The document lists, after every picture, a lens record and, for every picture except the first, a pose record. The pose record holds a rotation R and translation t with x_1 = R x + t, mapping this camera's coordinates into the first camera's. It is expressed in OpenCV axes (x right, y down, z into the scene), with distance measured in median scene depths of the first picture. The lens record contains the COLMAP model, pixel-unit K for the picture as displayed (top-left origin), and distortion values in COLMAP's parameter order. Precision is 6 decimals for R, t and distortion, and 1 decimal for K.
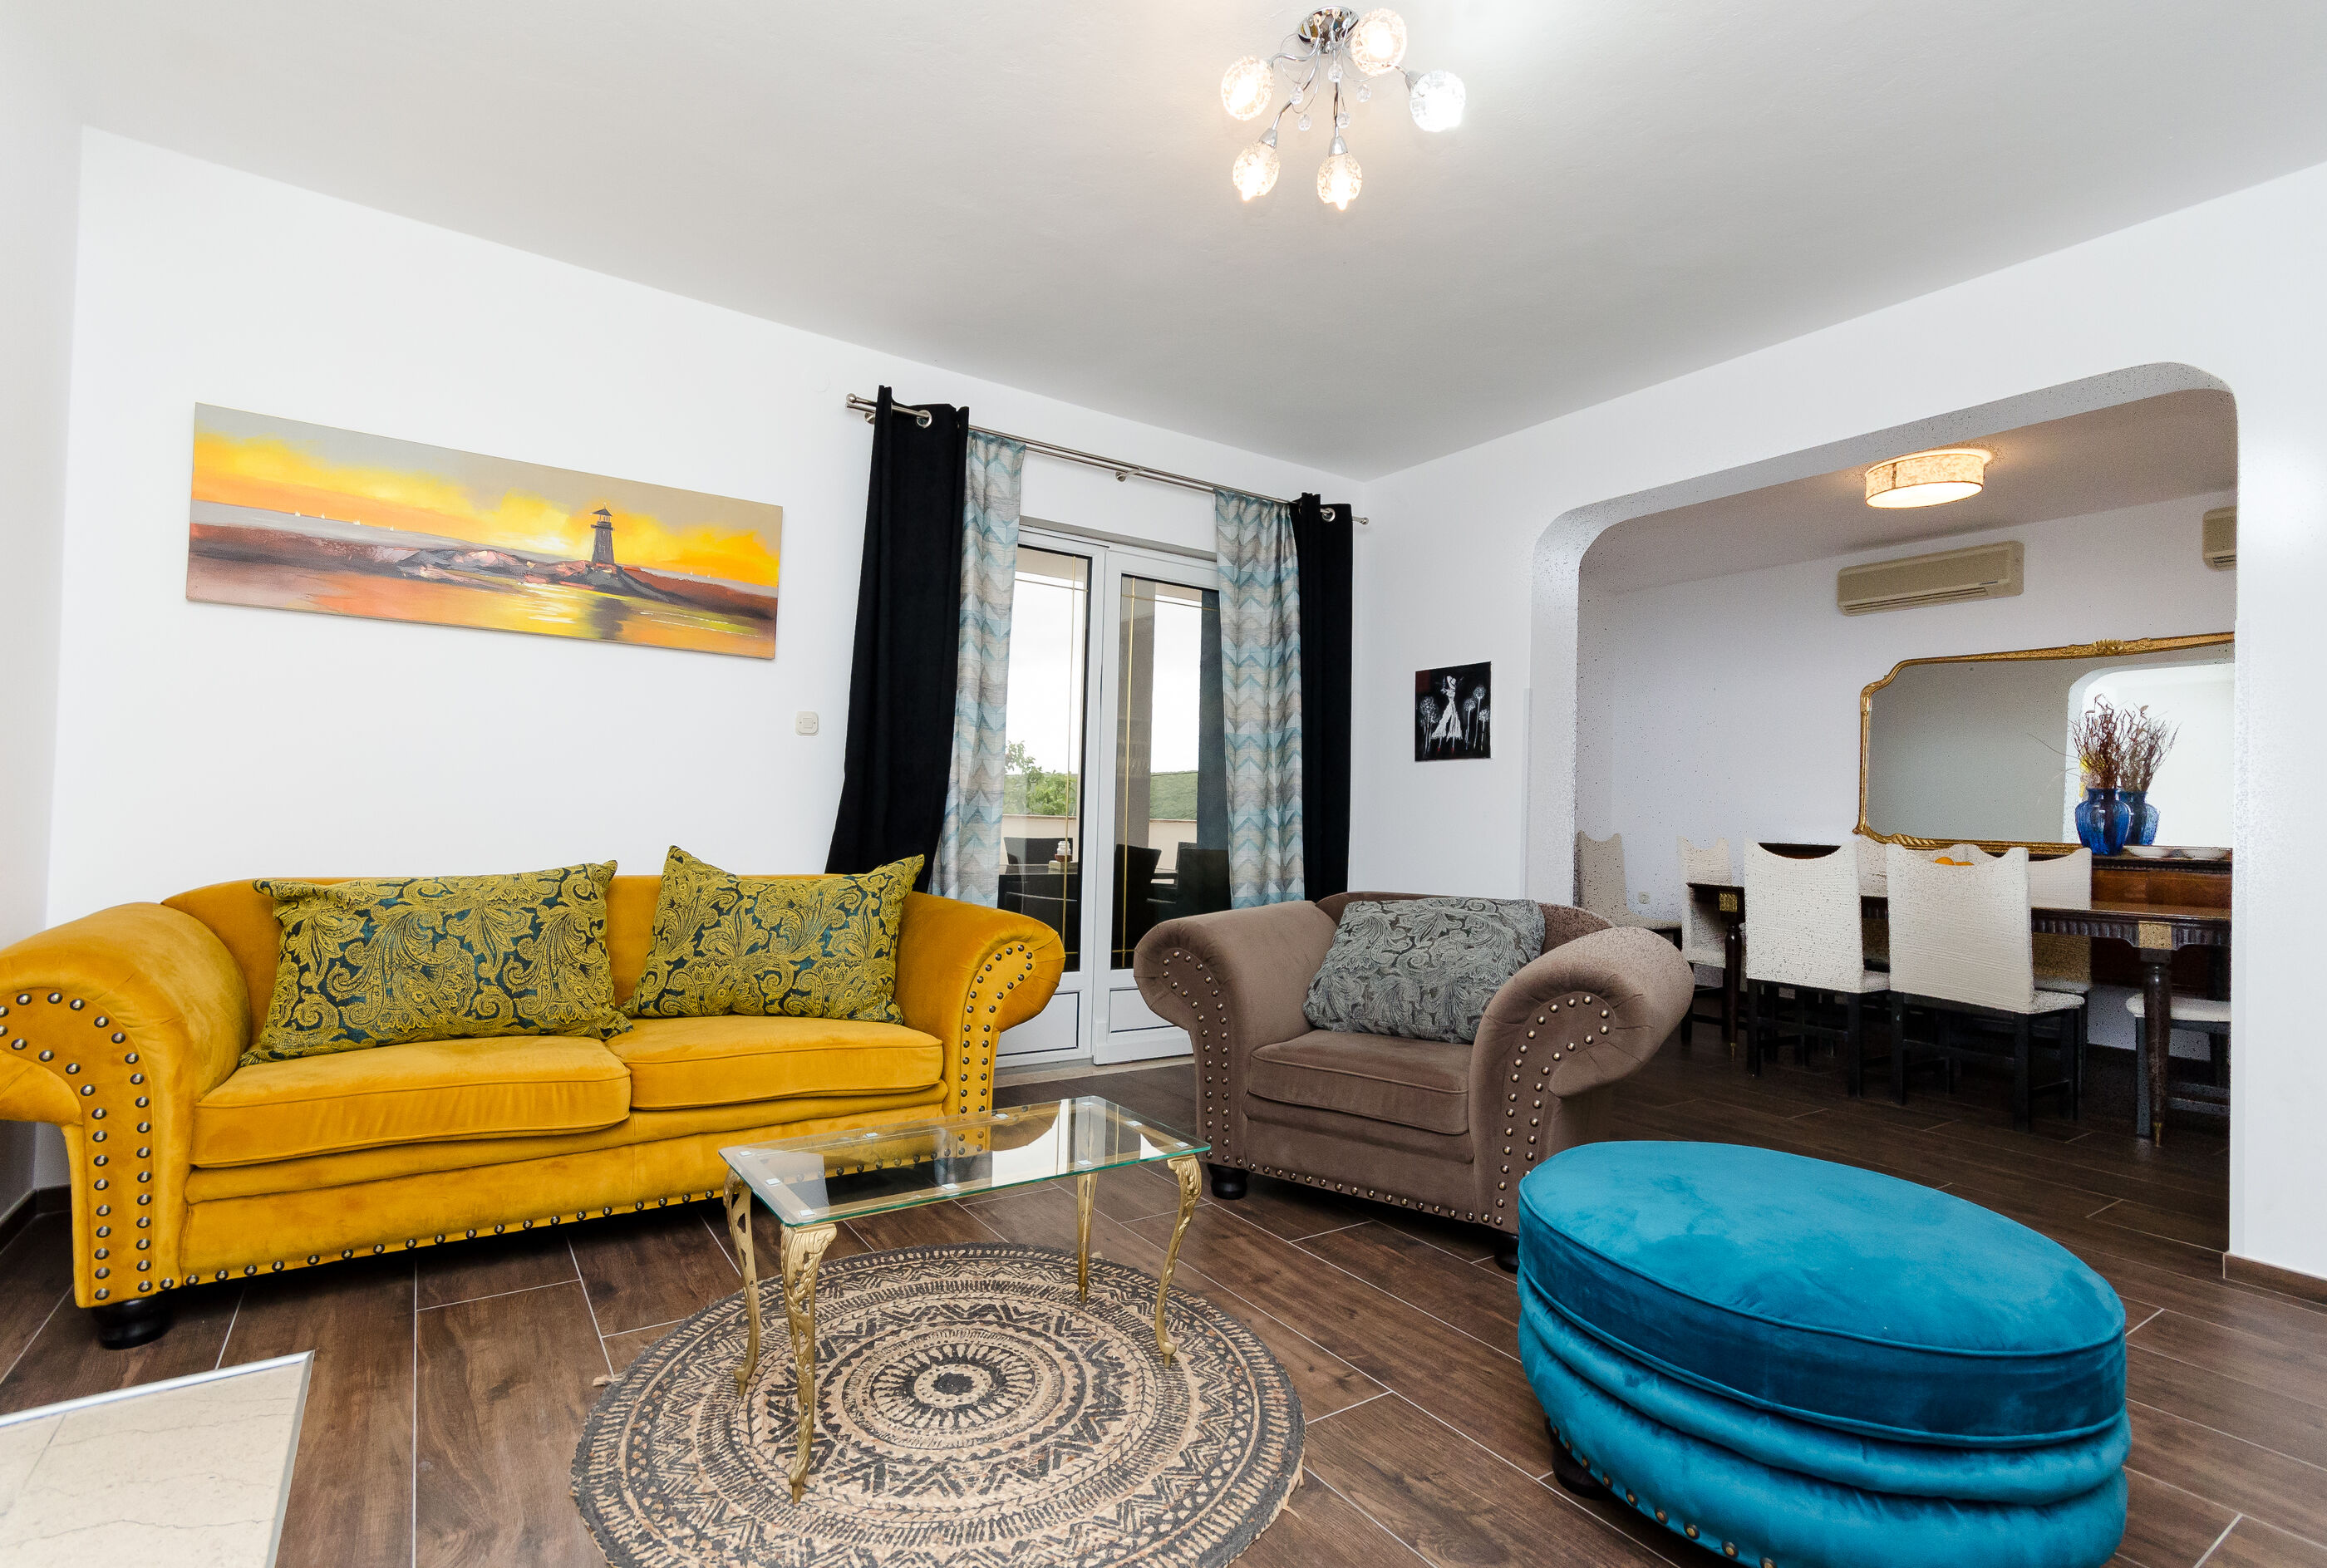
lens RADIAL K [[1081.2, 0, 1149.9], [0, 1081.2, 799.4], [0, 0, 1]] dist [0.003043, 0.000184]
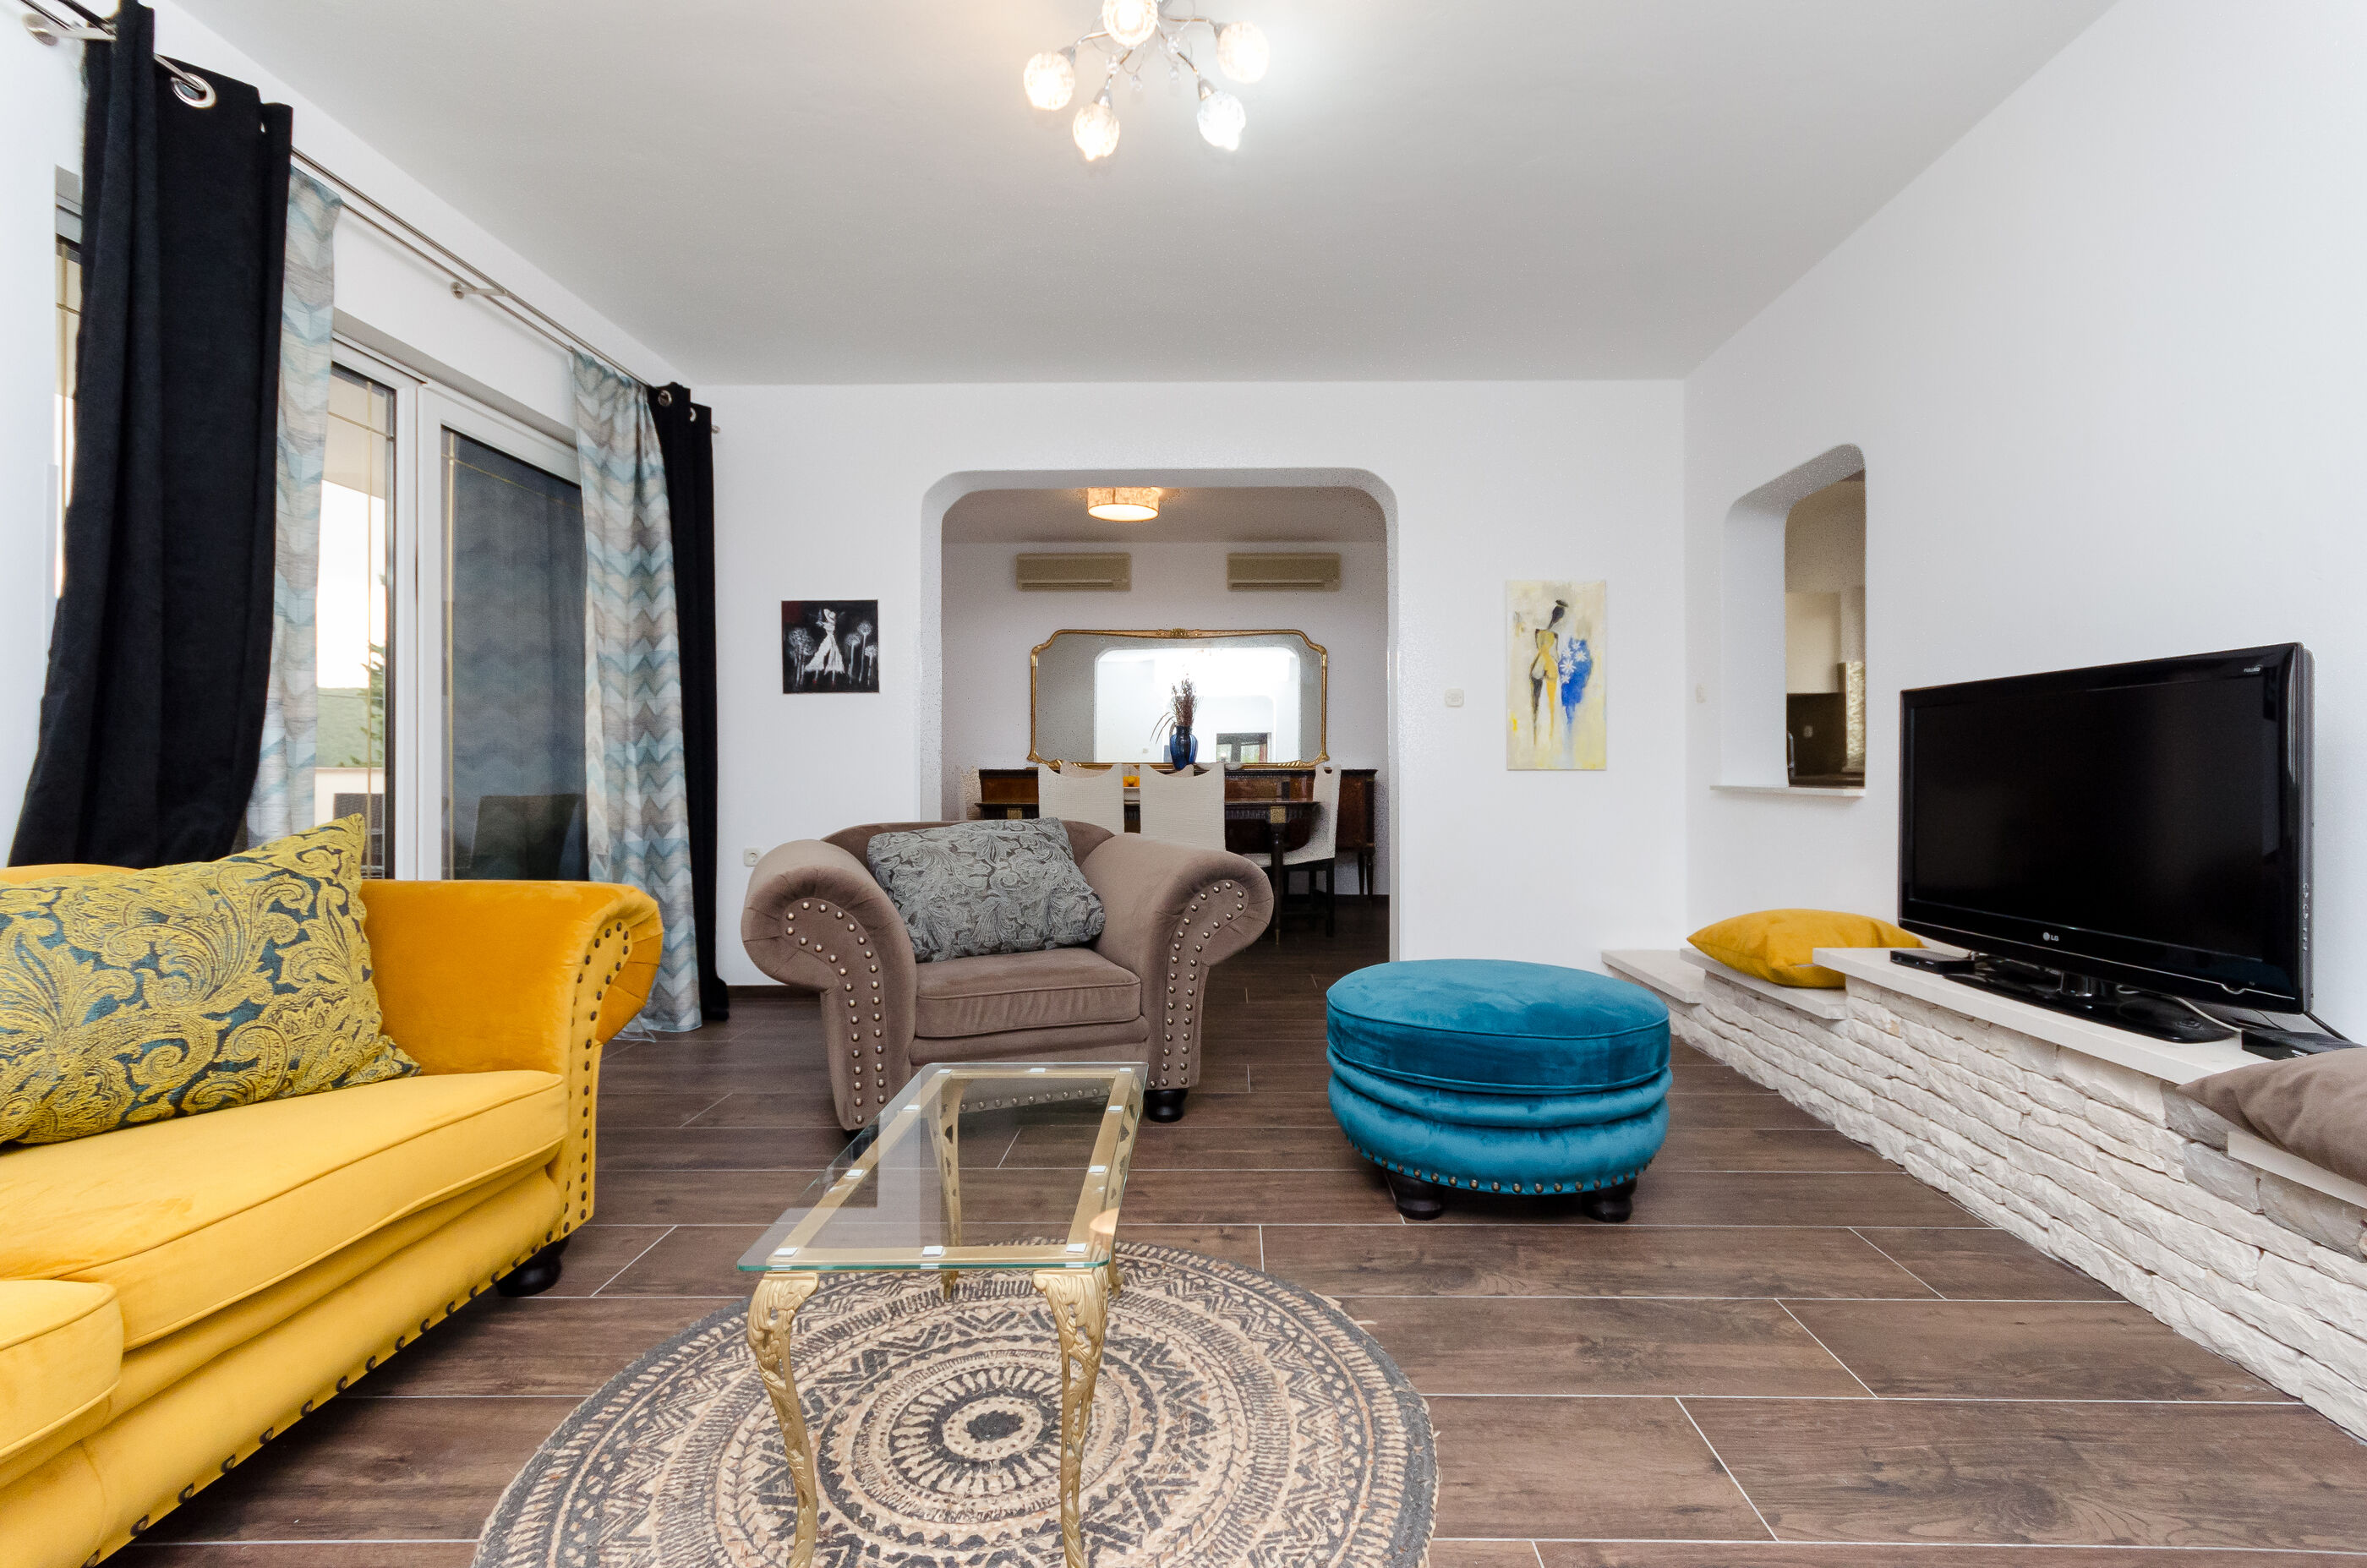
lens RADIAL K [[1019.4, 0, 1182.5], [0, 1019.4, 763.9], [0, 0, 1]] dist [0.005300, 0.000090]
pose [[0.568883, -0.024396, 0.822057, -0.483406], [0.006454, 0.999662, 0.025200, 0.011032], [-0.822393, -0.009030, 0.568848, 0.293883]]
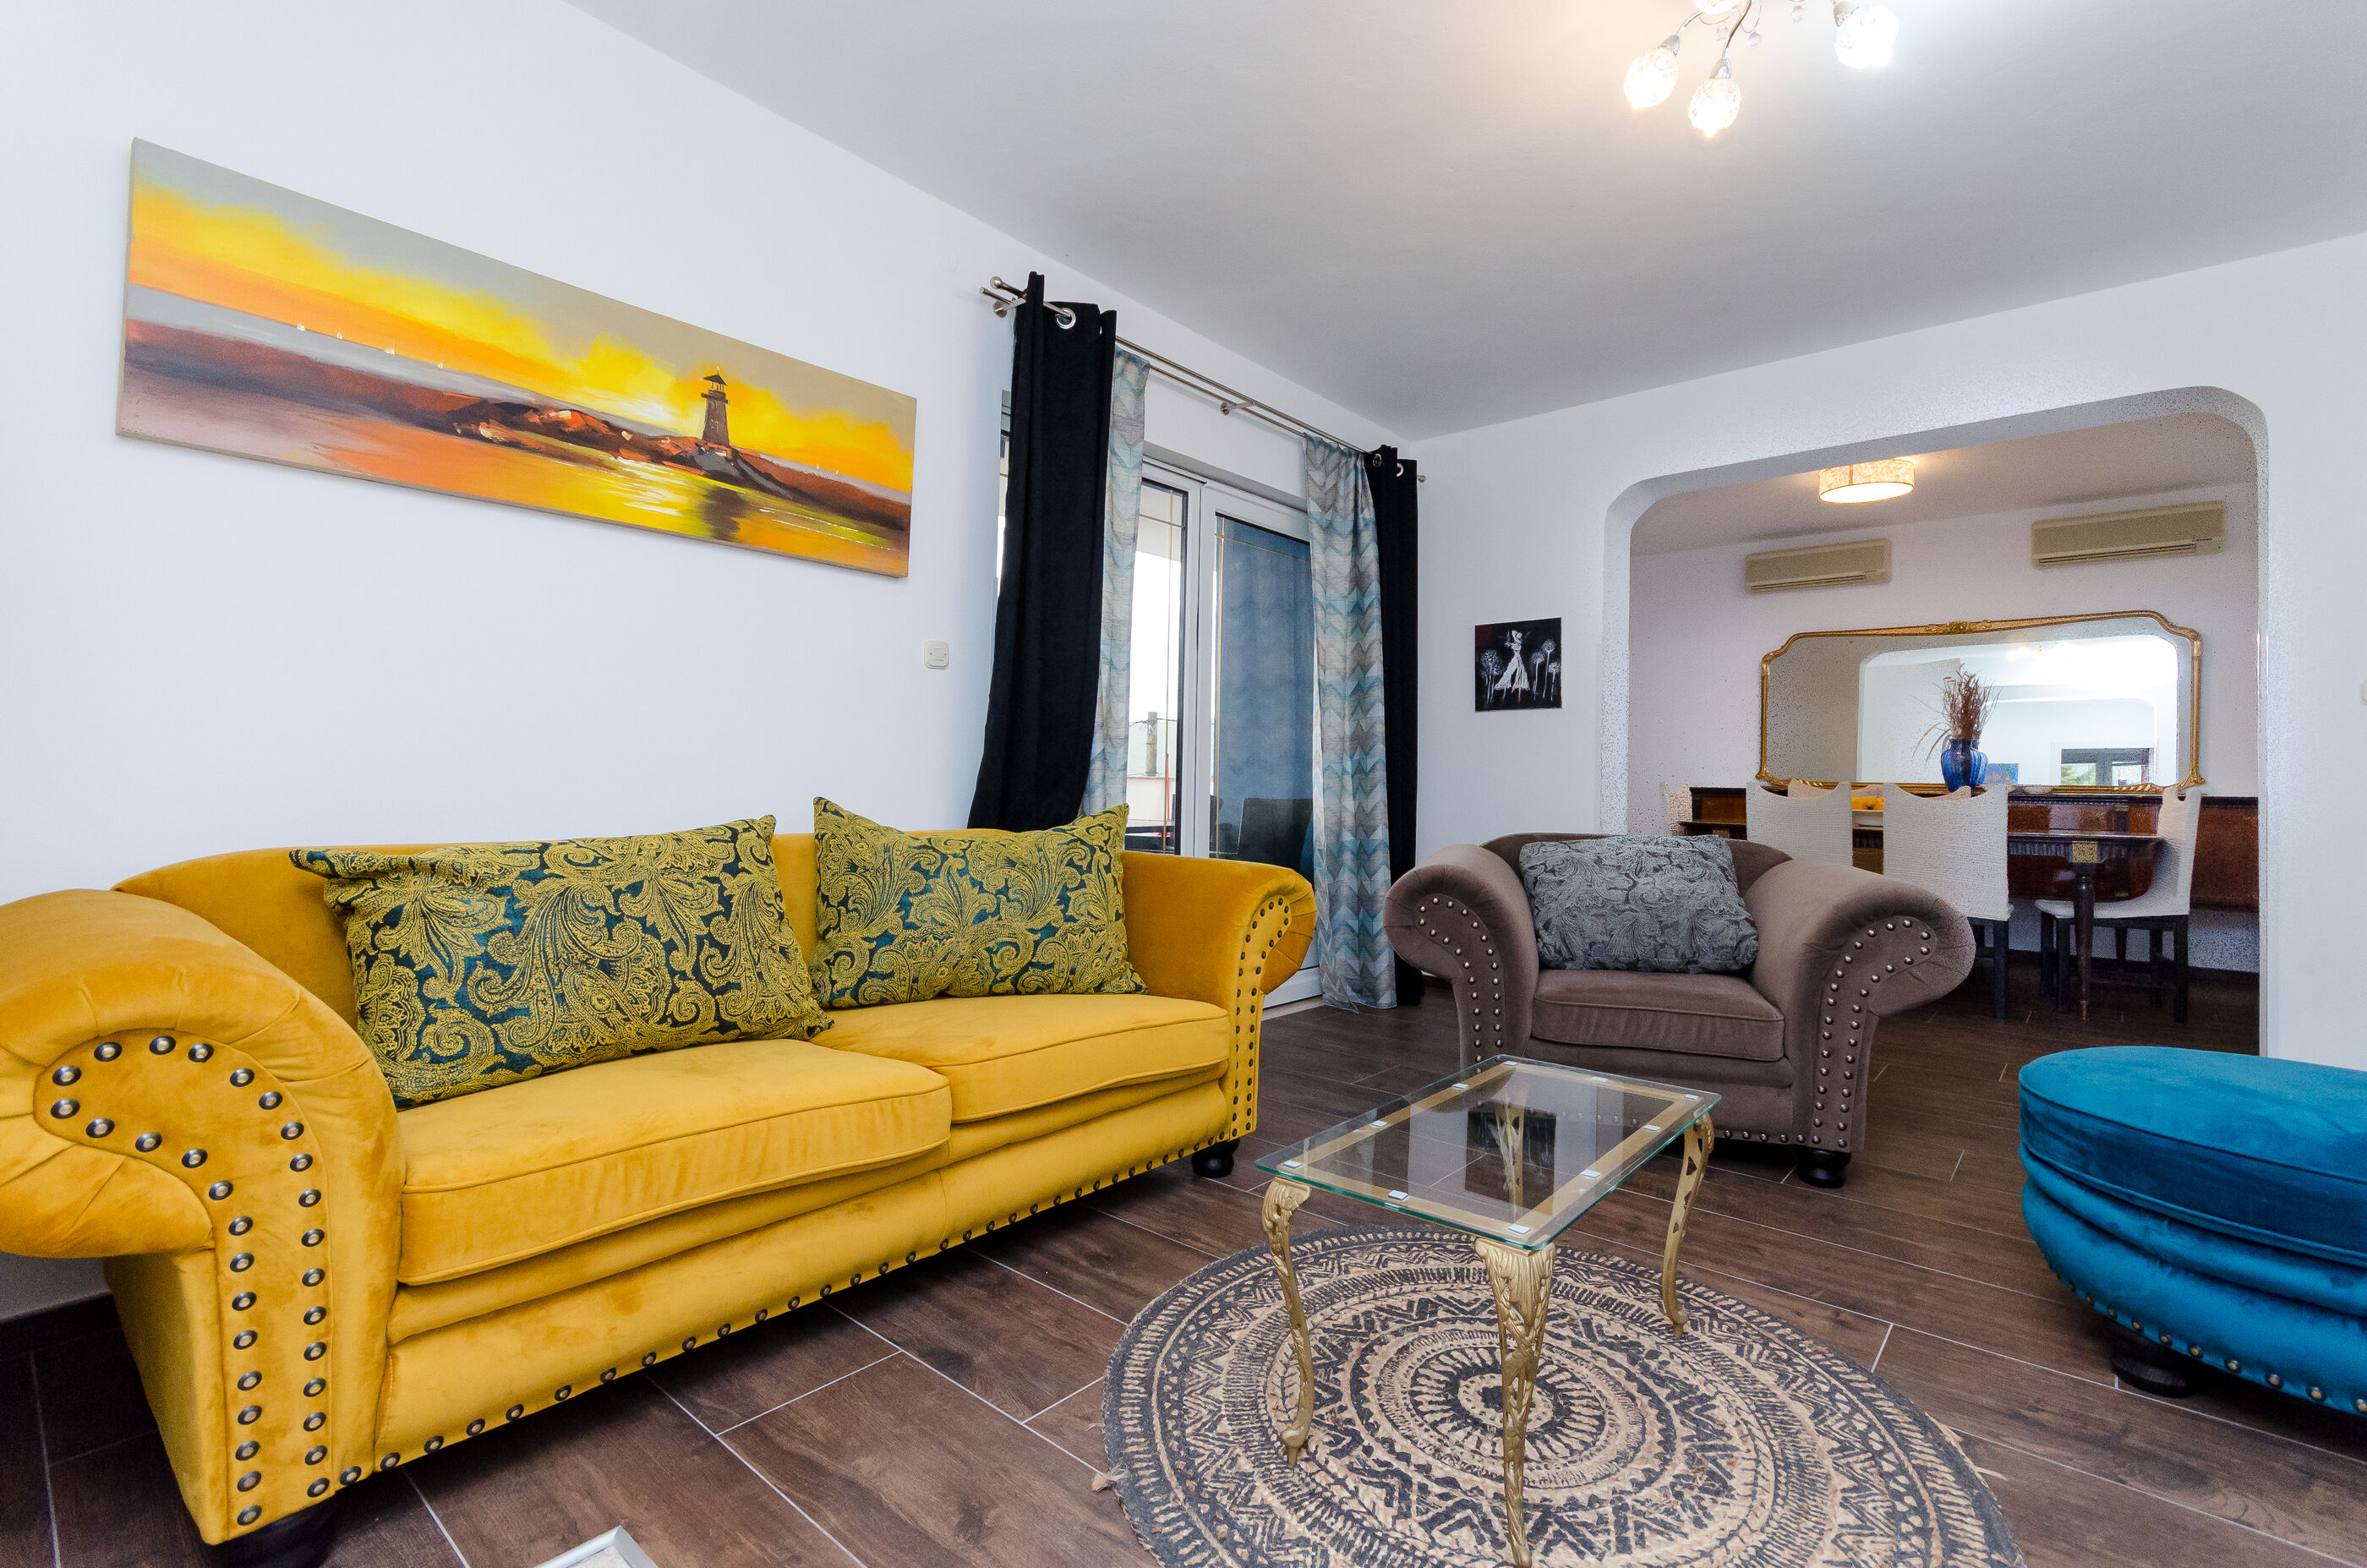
lens RADIAL K [[1022.1, 0, 1253.1], [0, 1022.1, 768.6], [0, 0, 1]] dist [0.002255, 0.000604]
pose [[0.954005, -0.005596, 0.299740, -0.409774], [0.003289, 0.999961, 0.008200, 0.018187], [-0.299774, -0.006837, 0.953986, 0.187741]]
